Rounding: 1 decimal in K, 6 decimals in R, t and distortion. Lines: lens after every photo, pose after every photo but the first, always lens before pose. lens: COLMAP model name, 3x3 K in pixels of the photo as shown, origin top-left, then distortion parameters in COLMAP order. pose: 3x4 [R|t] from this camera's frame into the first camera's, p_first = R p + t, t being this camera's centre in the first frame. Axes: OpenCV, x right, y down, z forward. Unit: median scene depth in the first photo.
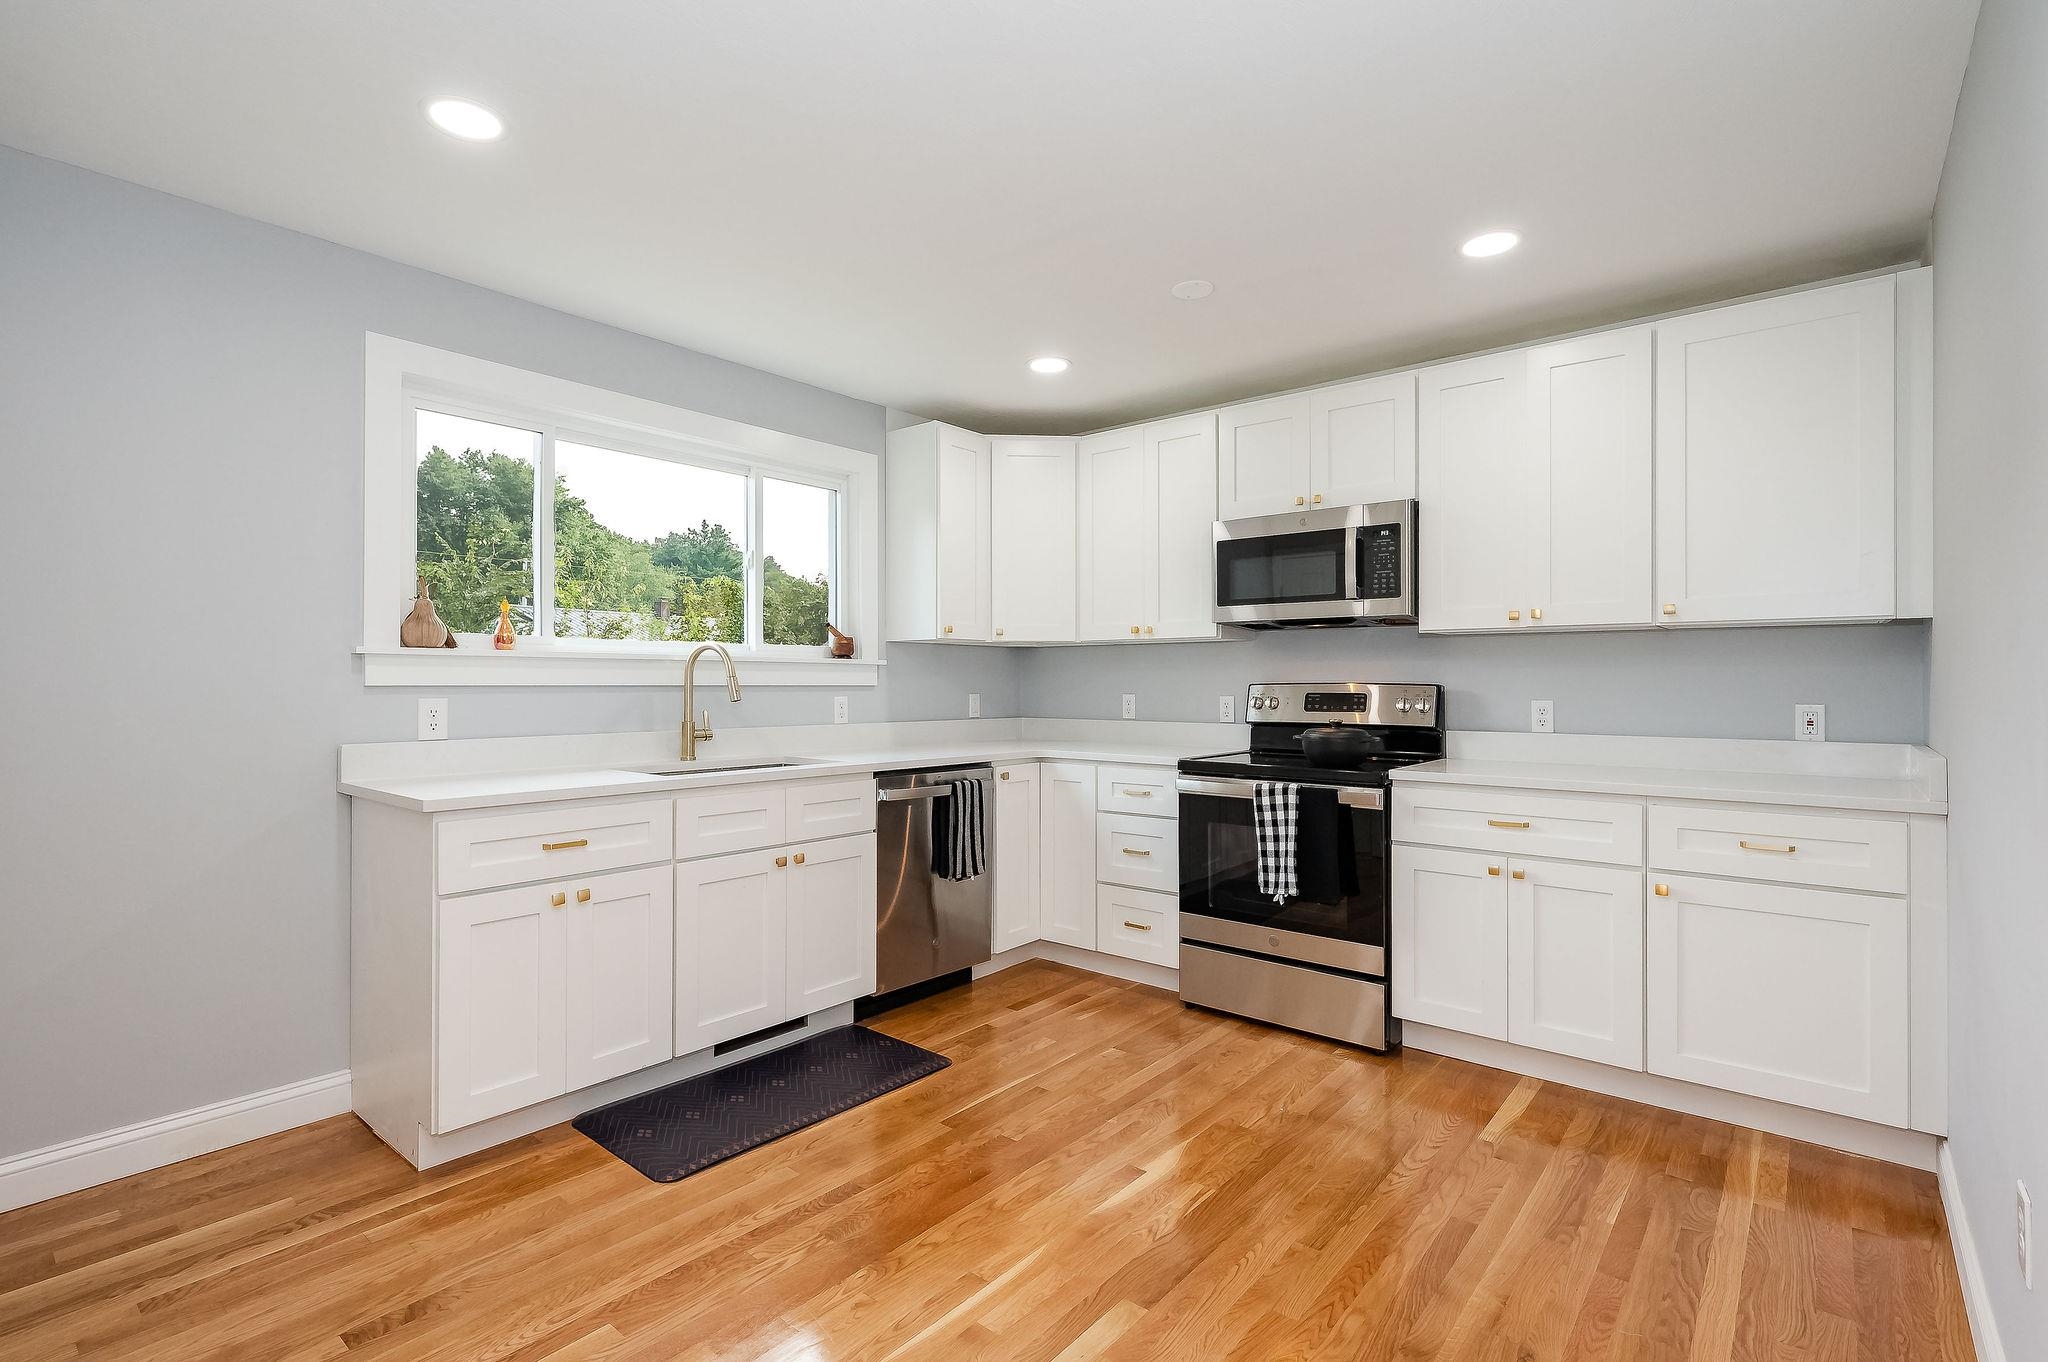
lens RADIAL K [[997.8, 0, 1030.8], [0, 997.8, 682.4], [0, 0, 1]] dist [0.001229, -0.000354]
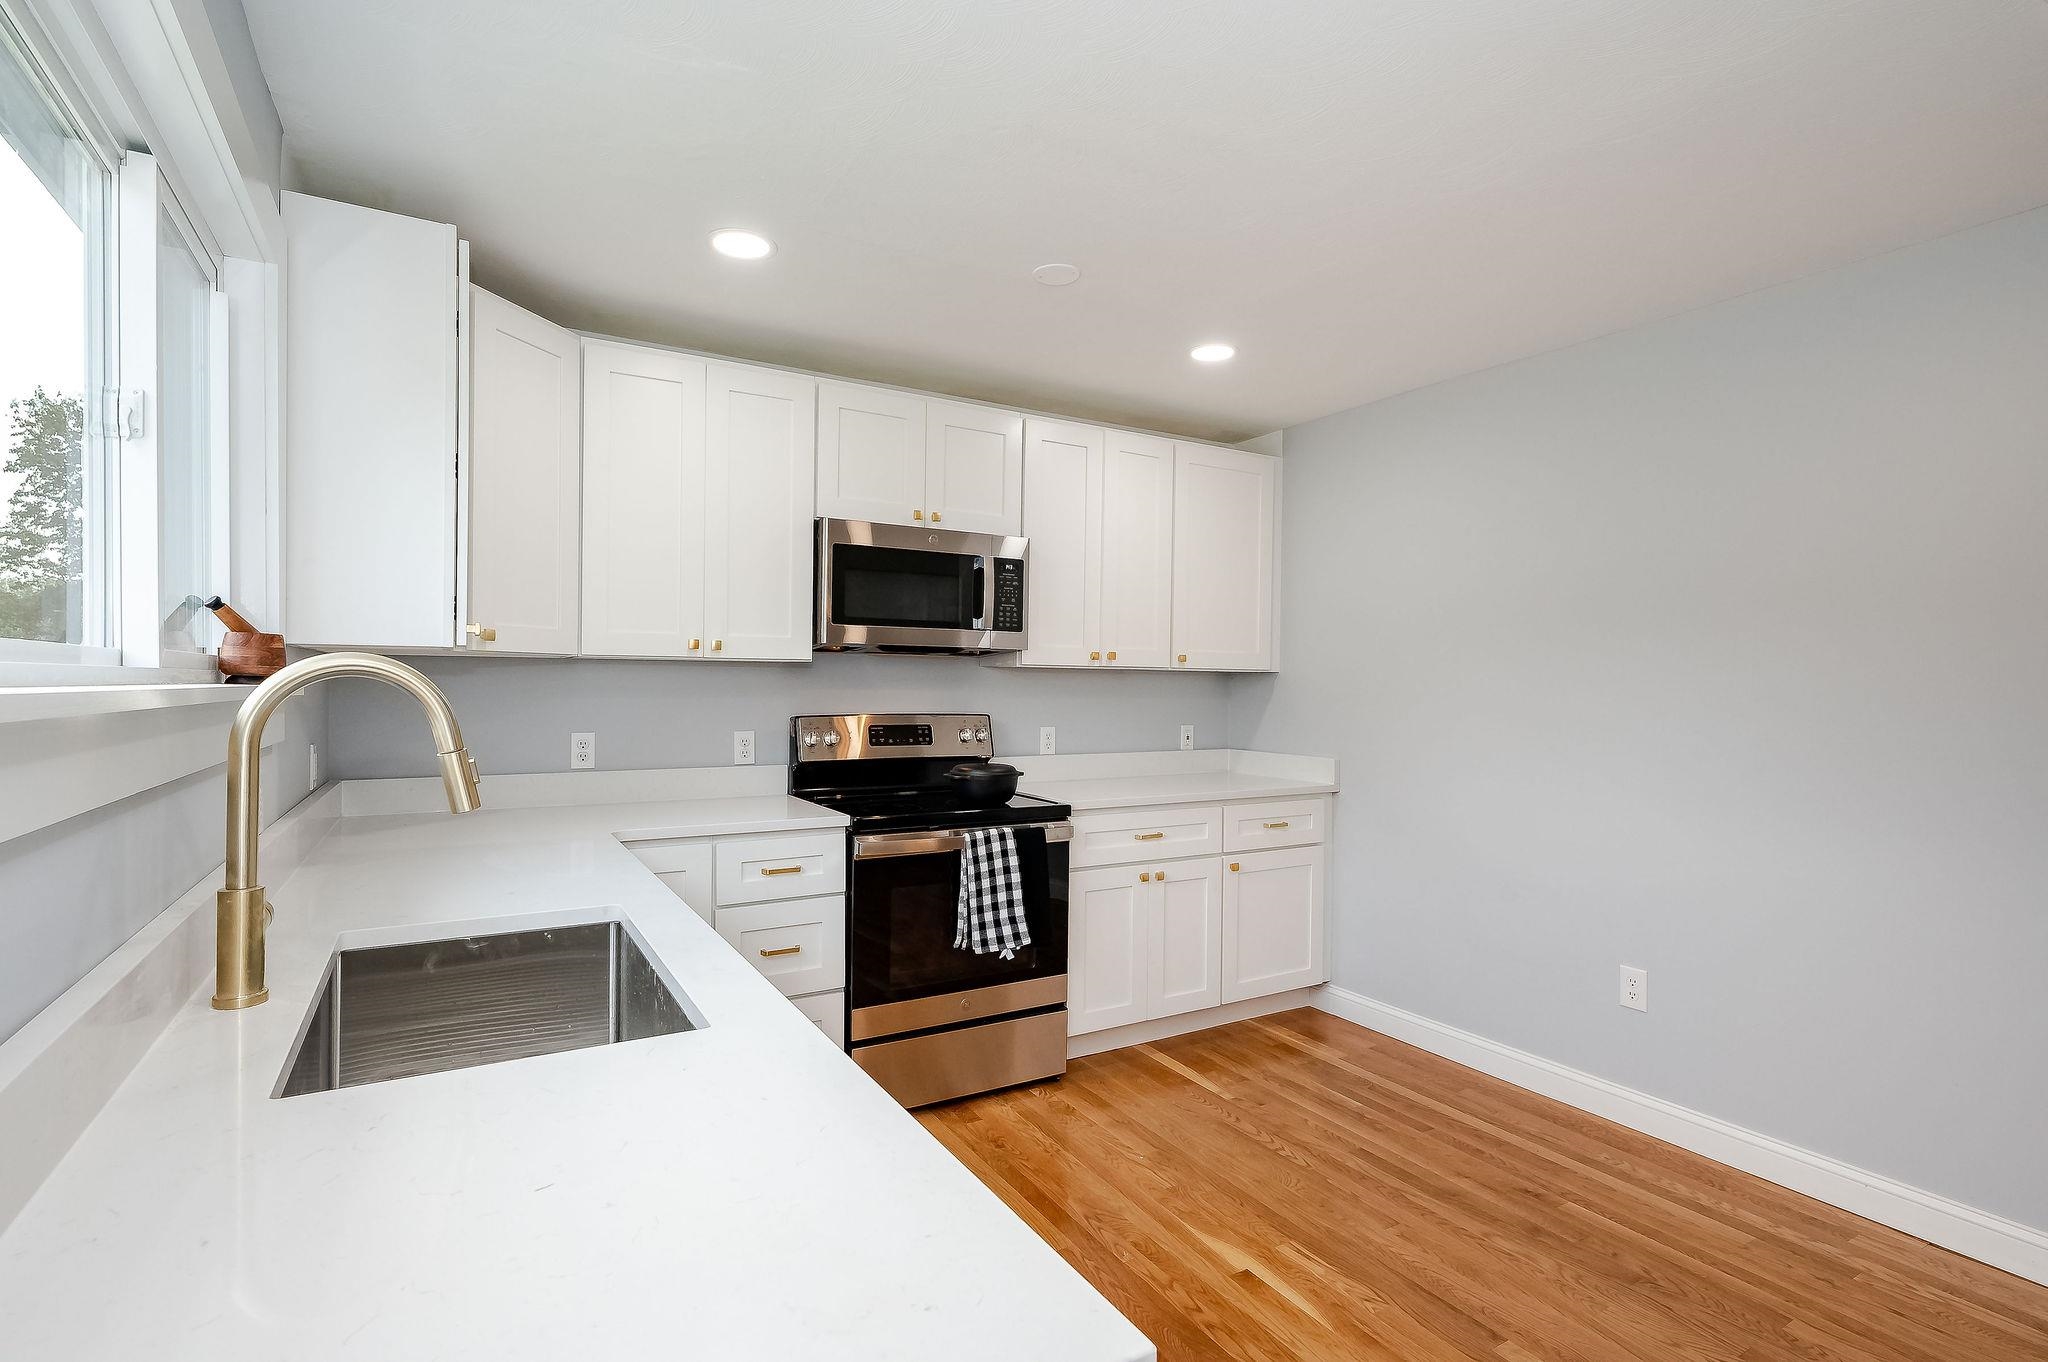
lens RADIAL K [[997.8, 0, 1030.3], [0, 997.8, 686.8], [0, 0, 1]] dist [0.001229, -0.000354]
pose [[0.315494, -0.000956, 0.948927, -0.619010], [-0.010666, 0.999933, 0.004554, -0.034955], [-0.948868, -0.011558, 0.315463, 0.687565]]
